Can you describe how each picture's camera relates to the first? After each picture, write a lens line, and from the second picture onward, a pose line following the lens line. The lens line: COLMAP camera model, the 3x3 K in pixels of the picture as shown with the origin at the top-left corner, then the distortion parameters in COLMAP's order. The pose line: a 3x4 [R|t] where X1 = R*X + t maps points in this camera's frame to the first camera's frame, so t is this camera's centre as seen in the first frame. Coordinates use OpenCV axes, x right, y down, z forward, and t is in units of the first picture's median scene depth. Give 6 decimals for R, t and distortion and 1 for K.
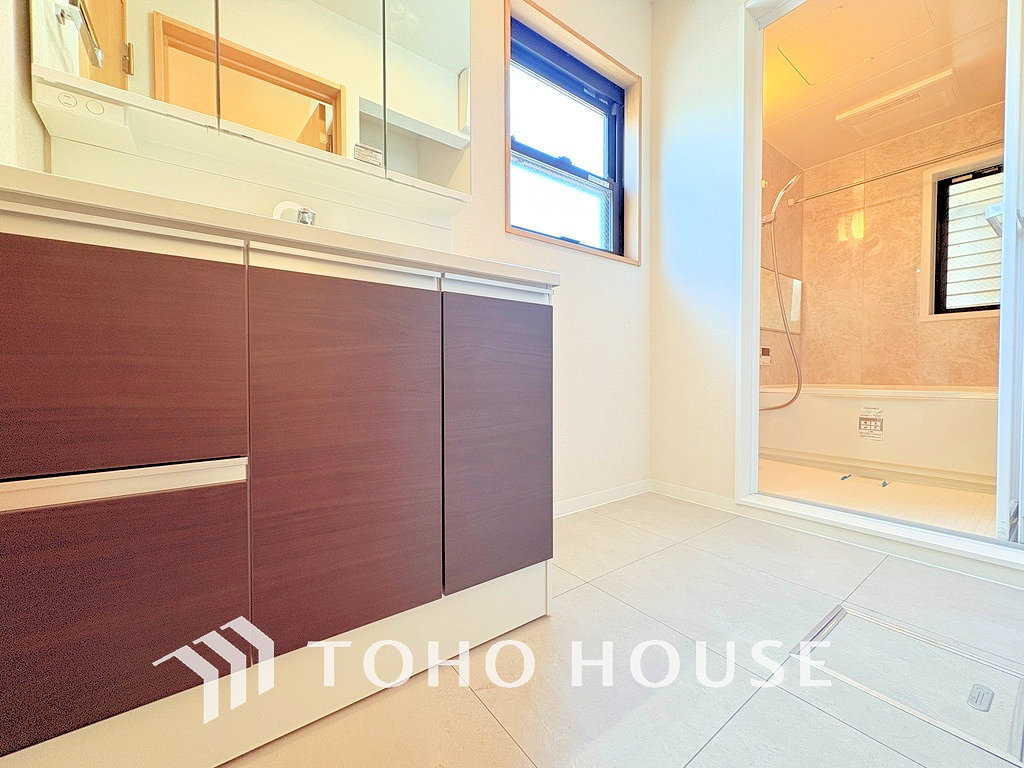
lens RADIAL K [[407.4, 0, 513.0], [0, 407.4, 388.8], [0, 0, 1]] dist [-0.002063, -0.001403]
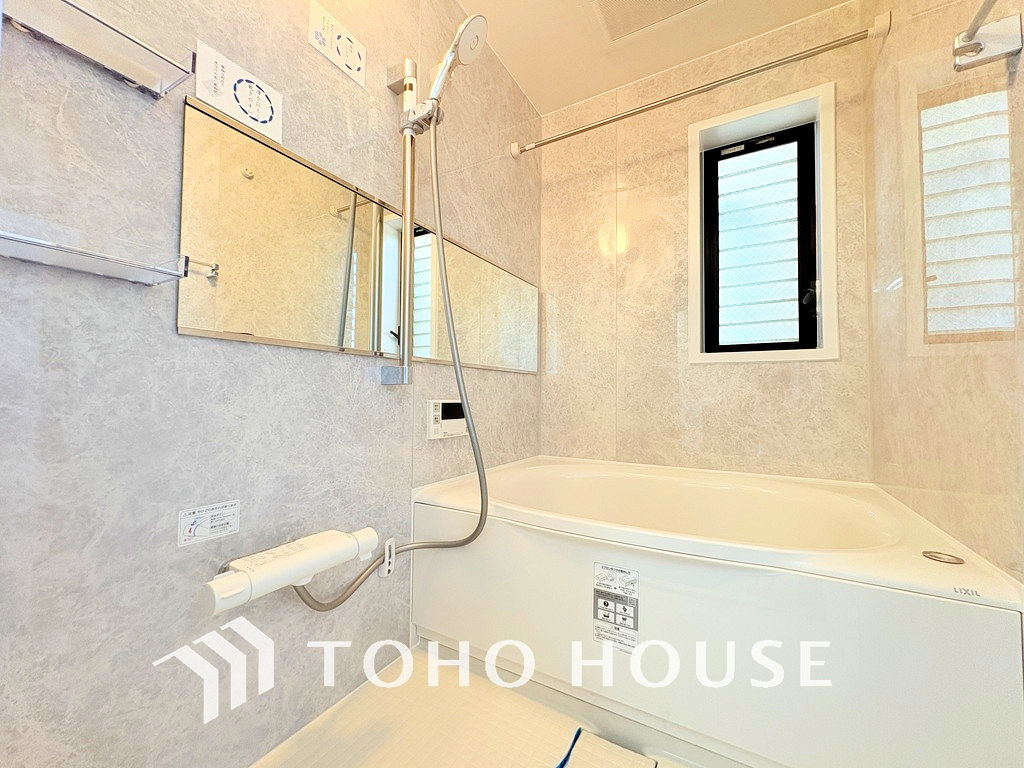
lens RADIAL K [[407.4, 0, 513.6], [0, 407.4, 387.5], [0, 0, 1]] dist [-0.002063, -0.001403]
pose [[0.916996, 0.019891, 0.398399, 0.509893], [0.001007, 0.998637, -0.052178, -0.096492], [-0.398894, 0.048248, 0.915727, 0.539273]]
